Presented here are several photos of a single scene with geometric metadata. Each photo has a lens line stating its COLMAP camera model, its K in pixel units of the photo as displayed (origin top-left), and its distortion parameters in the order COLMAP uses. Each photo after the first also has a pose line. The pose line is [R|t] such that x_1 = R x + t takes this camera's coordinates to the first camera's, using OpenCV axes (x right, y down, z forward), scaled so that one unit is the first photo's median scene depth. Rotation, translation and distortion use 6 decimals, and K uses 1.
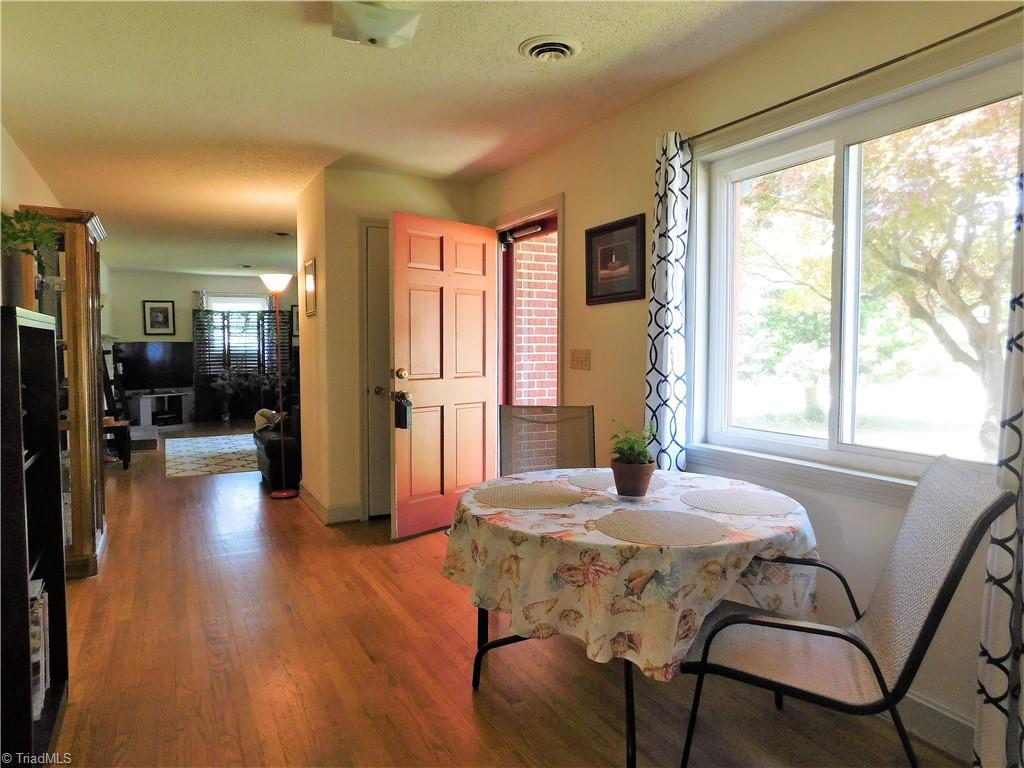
lens RADIAL K [[684.8, 0, 512.0], [0, 684.8, 384.0], [0, 0, 1]] dist [-0.074424, 0.075931]
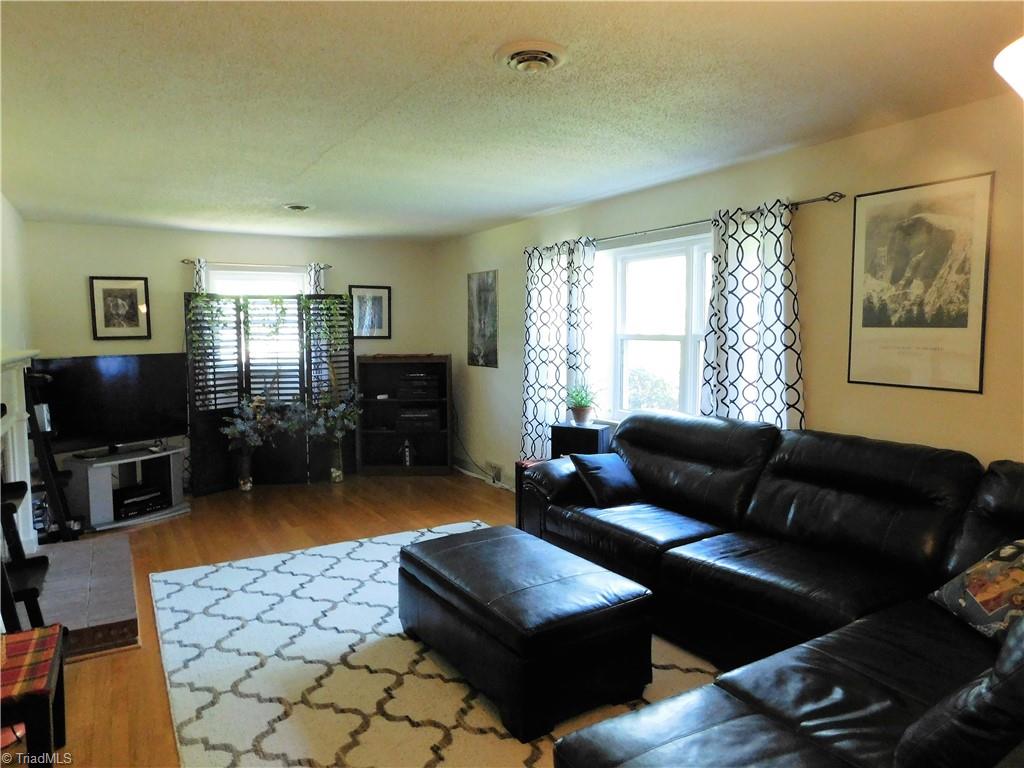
lens RADIAL K [[684.8, 0, 512.0], [0, 684.8, 384.0], [0, 0, 1]] dist [-0.074424, 0.075931]
pose [[0.997973, -0.011463, 0.062590, -0.236245], [0.010346, 0.999782, 0.018139, -0.042448], [-0.062785, -0.017455, 0.997874, 0.424928]]
